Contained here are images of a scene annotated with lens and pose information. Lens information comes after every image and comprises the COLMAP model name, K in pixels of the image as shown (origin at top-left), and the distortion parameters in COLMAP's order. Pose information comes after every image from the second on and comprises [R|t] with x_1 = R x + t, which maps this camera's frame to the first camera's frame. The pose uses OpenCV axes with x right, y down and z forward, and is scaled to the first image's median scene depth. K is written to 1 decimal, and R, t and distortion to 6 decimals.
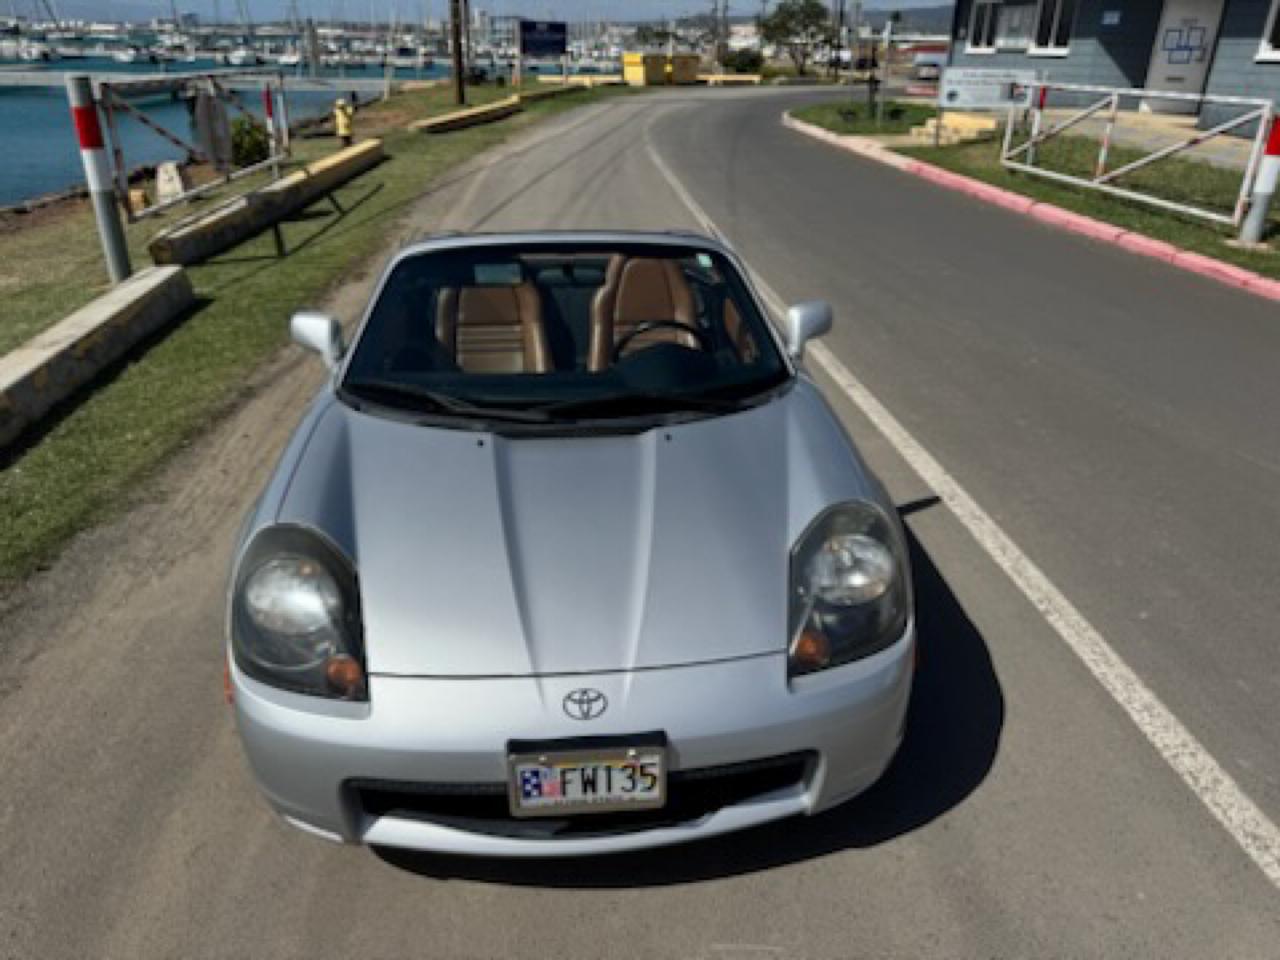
lens RADIAL K [[919.8, 0, 649.5], [0, 919.8, 473.7], [0, 0, 1]] dist [0.001417, -0.004713]
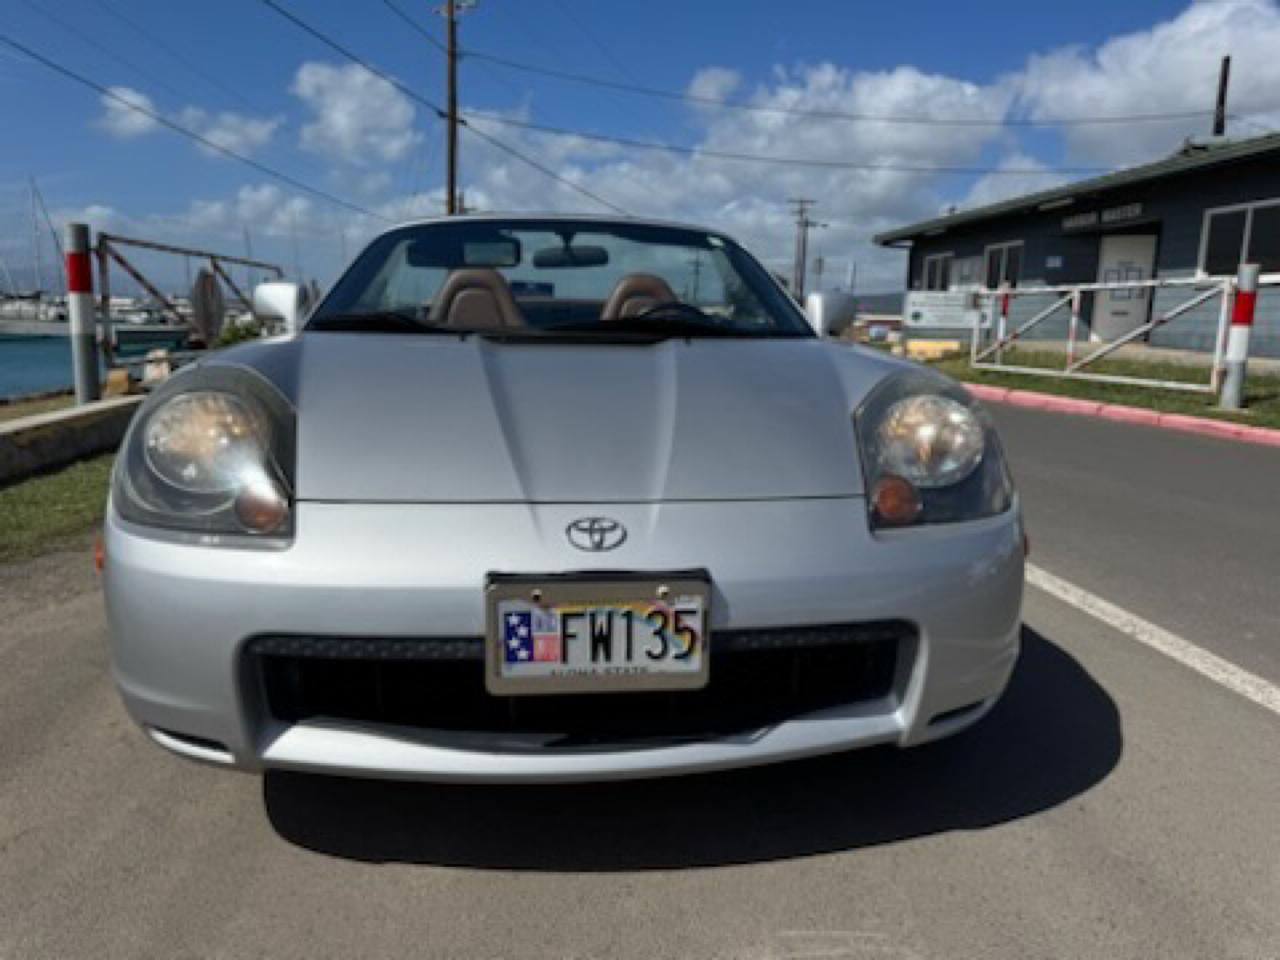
lens RADIAL K [[914.0, 0, 649.9], [0, 914.0, 467.3], [0, 0, 1]] dist [0.033875, -0.047054]
pose [[0.999651, 0.006686, 0.025572, -0.025630], [0.000623, 0.961250, -0.275678, 0.217248], [-0.026425, 0.275597, 0.960910, 0.159629]]
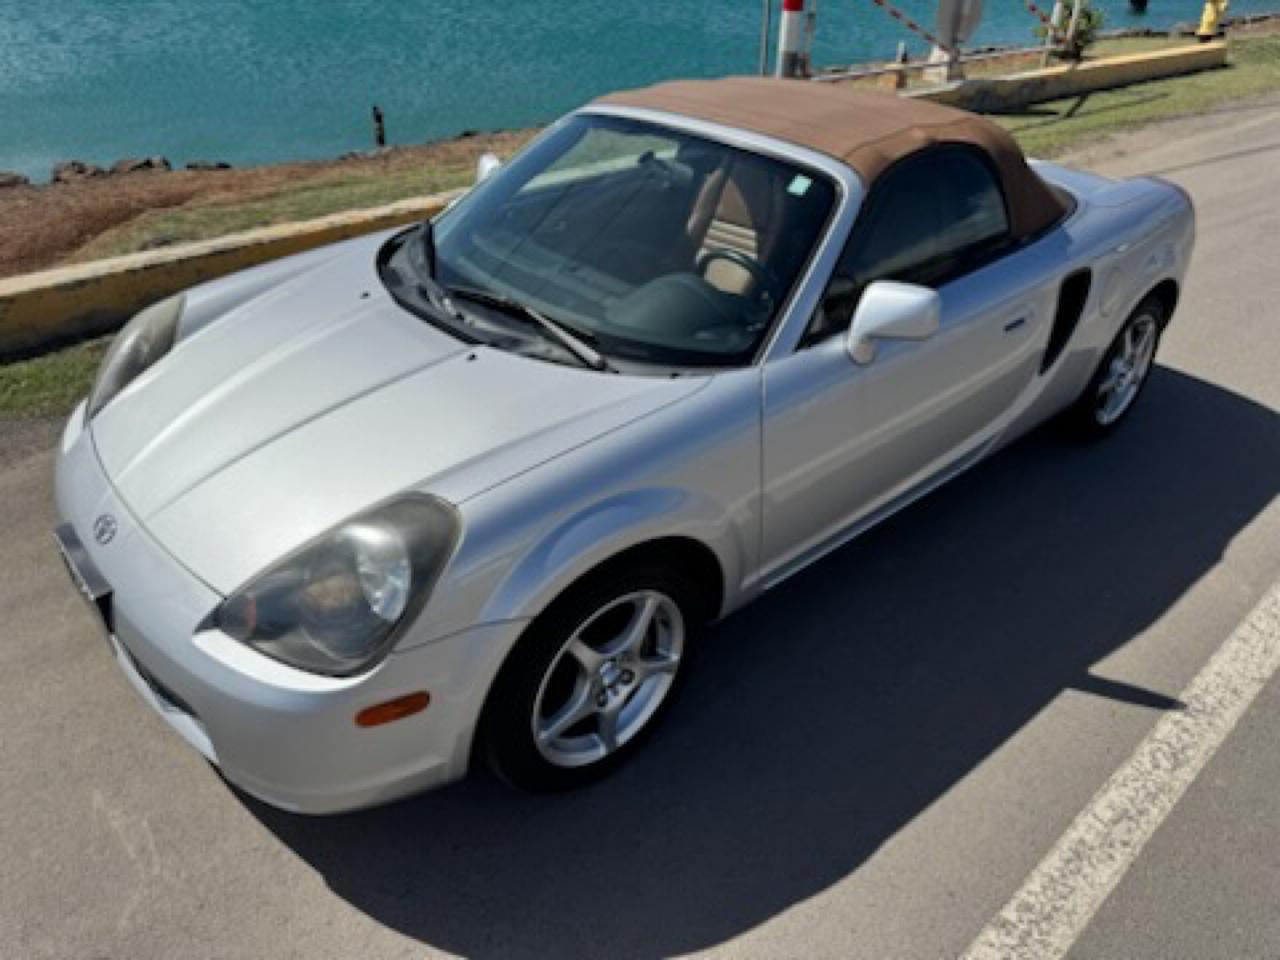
lens RADIAL K [[918.8, 0, 641.2], [0, 918.8, 477.1], [0, 0, 1]] dist [0.002298, -0.003239]
pose [[0.593261, 0.425832, -0.683161, 0.525801], [-0.354605, 0.900104, 0.253116, -0.149720], [0.722701, 0.092088, 0.684999, 0.392950]]
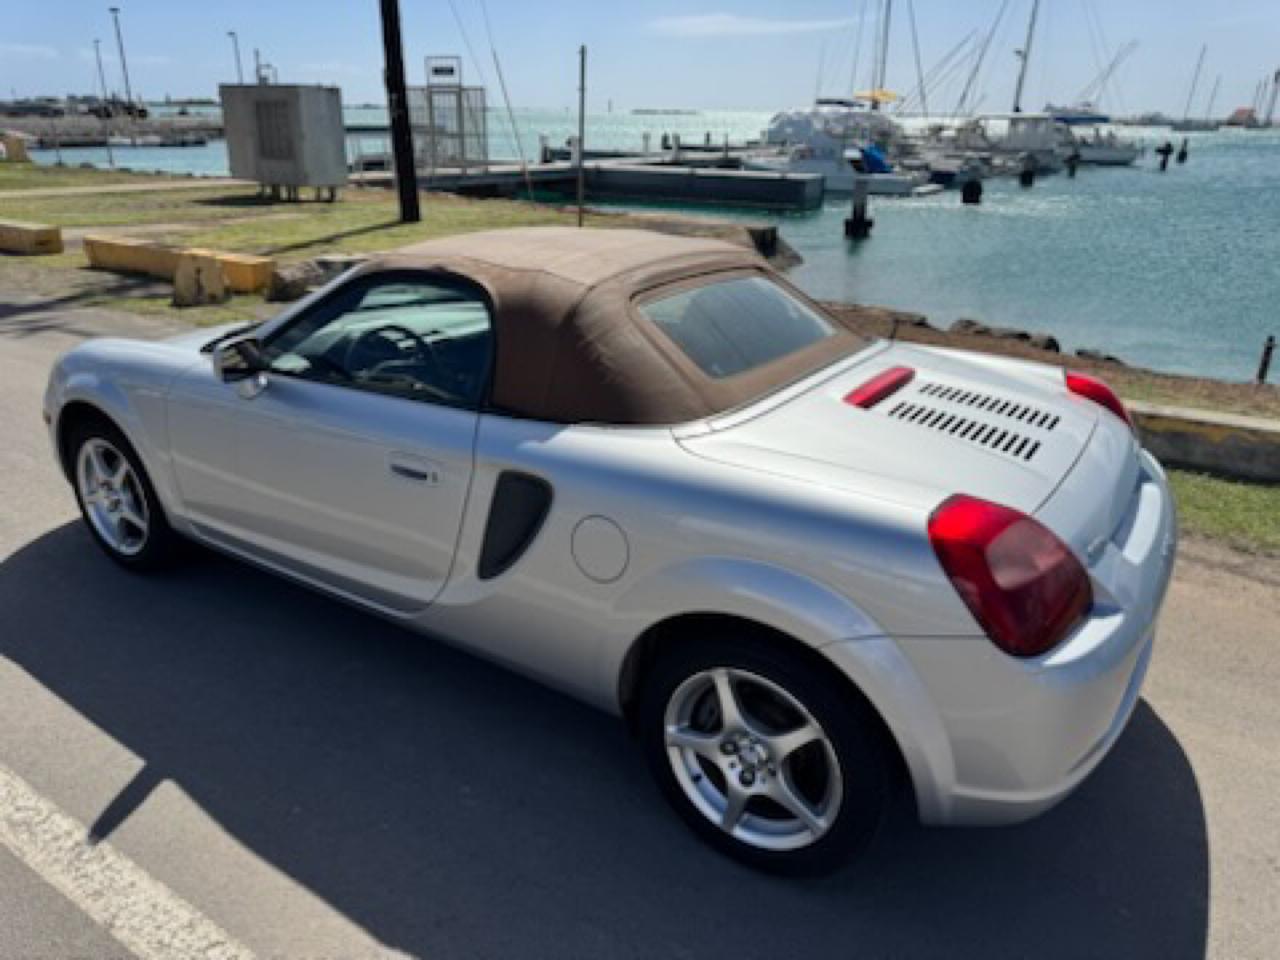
lens RADIAL K [[914.5, 0, 638.3], [0, 914.5, 474.5], [0, 0, 1]] dist [0.003857, -0.007753]
pose [[-0.621860, 0.261152, -0.738302, 0.529442], [-0.350983, 0.749833, 0.560858, -0.613846], [0.700073, 0.607906, -0.374631, 1.484793]]
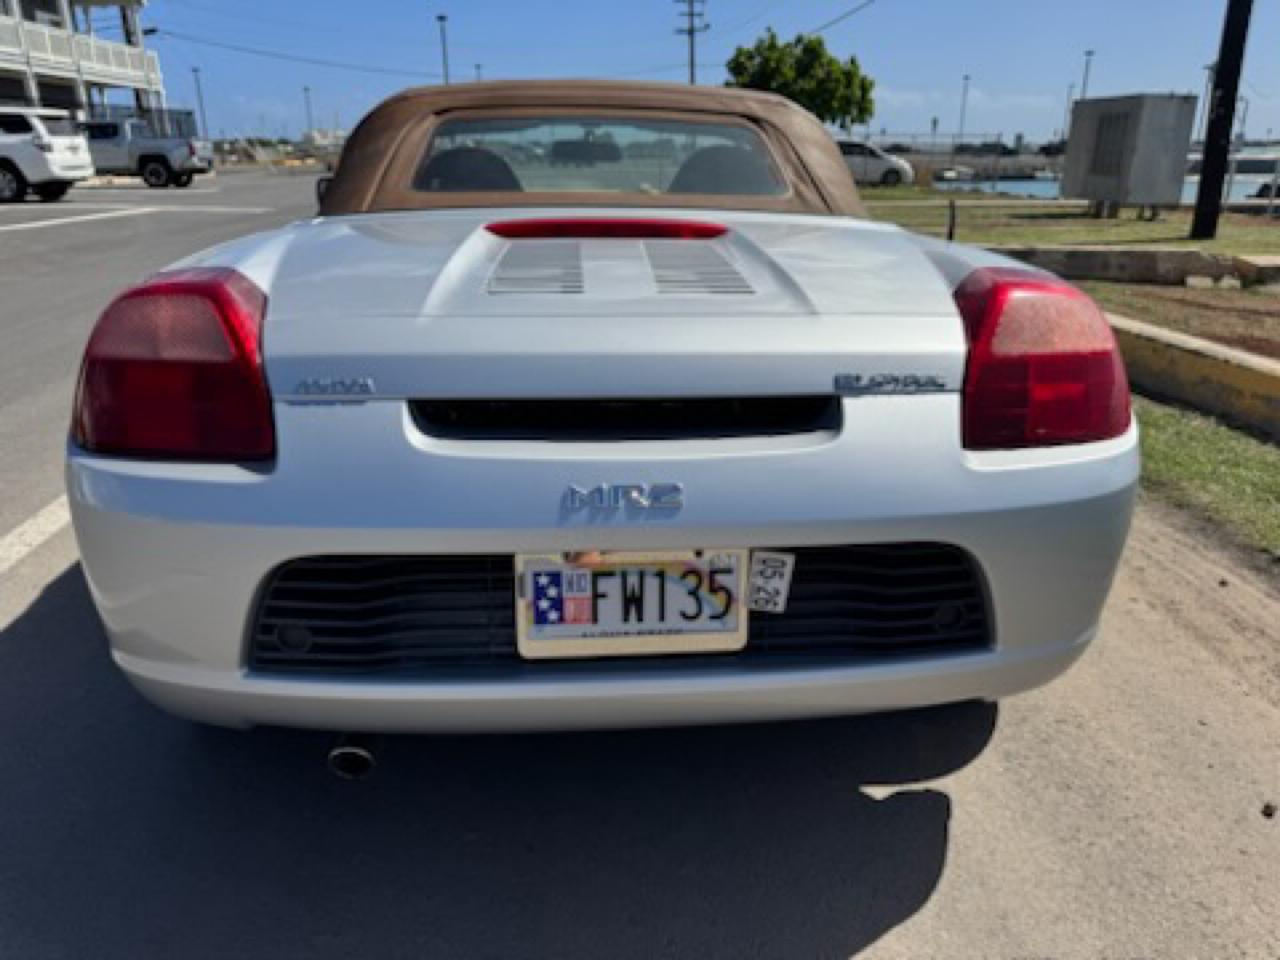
lens RADIAL K [[928.5, 0, 644.2], [0, 928.5, 463.7], [0, 0, 1]] dist [0.004311, -0.006098]
pose [[-0.999881, -0.013469, 0.007558, -0.146094], [-0.004642, 0.728826, 0.684684, -0.597100], [-0.014730, 0.684567, -0.728801, 1.776481]]
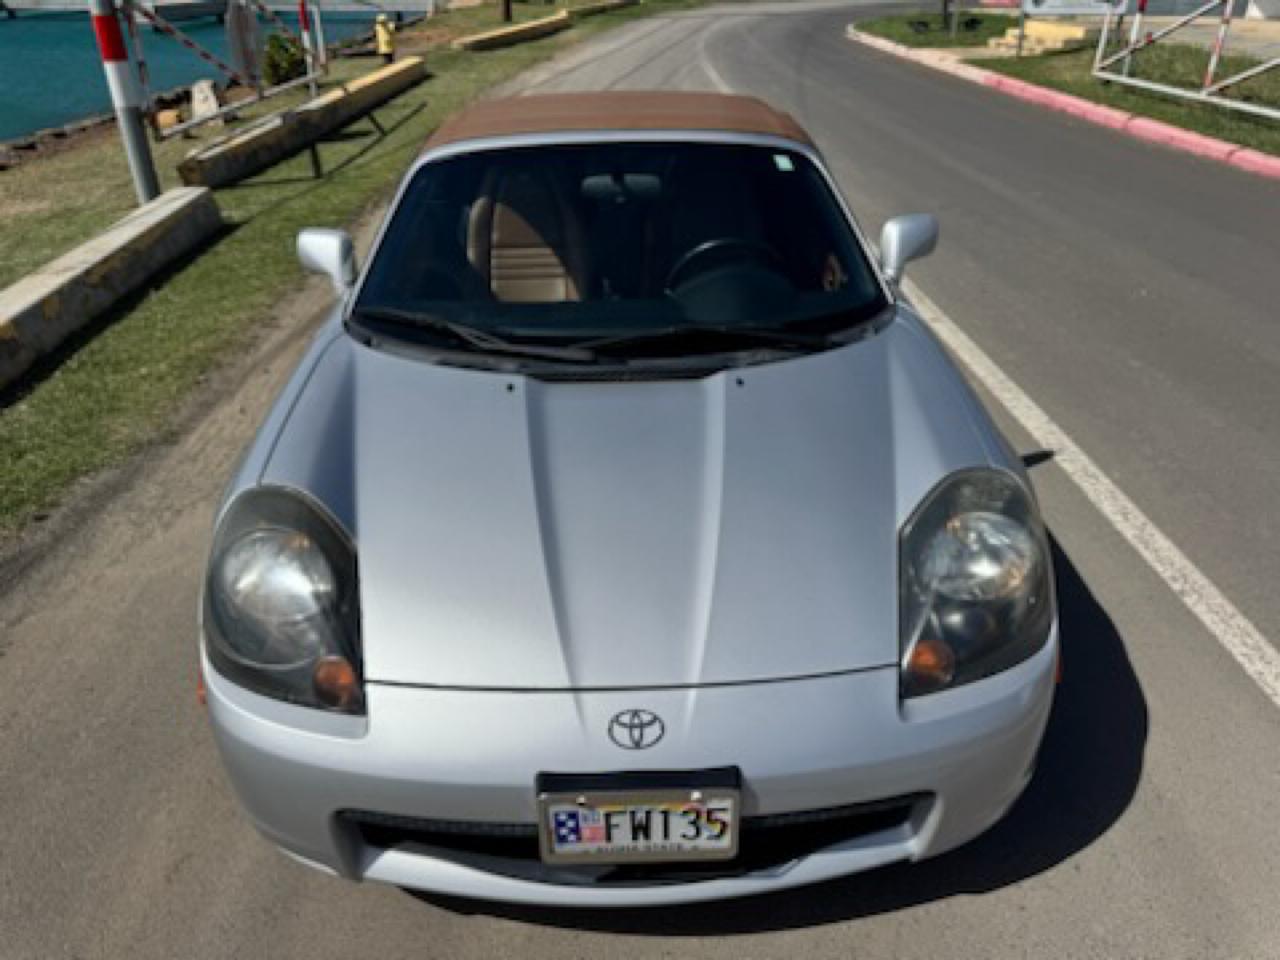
lens RADIAL K [[920.3, 0, 640.2], [0, 920.3, 483.8], [0, 0, 1]] dist [-0.002188, -0.003602]
pose [[0.998059, 0.016373, -0.060087, -0.012984], [-0.011437, 0.996600, 0.081592, -0.010666], [0.061219, -0.080746, 0.994853, 0.132662]]
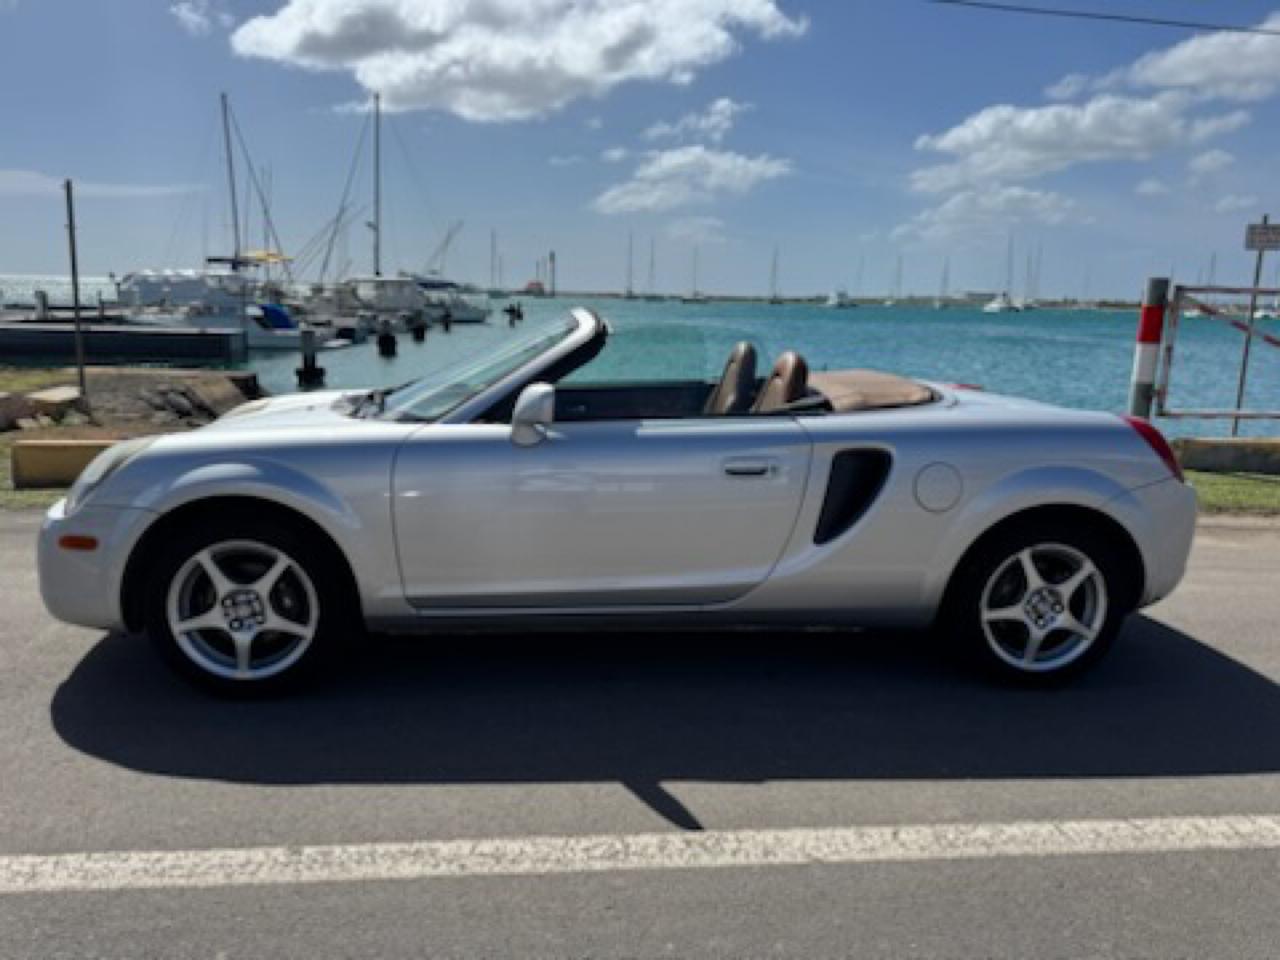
lens RADIAL K [[918.8, 0, 641.2], [0, 918.8, 477.1], [0, 0, 1]] dist [0.002298, -0.003239]
pose [[0.002641, 0.174137, -0.984718, 0.933478], [-0.445464, 0.881825, 0.154747, -0.259480], [0.895296, 0.438247, 0.079901, 0.970115]]
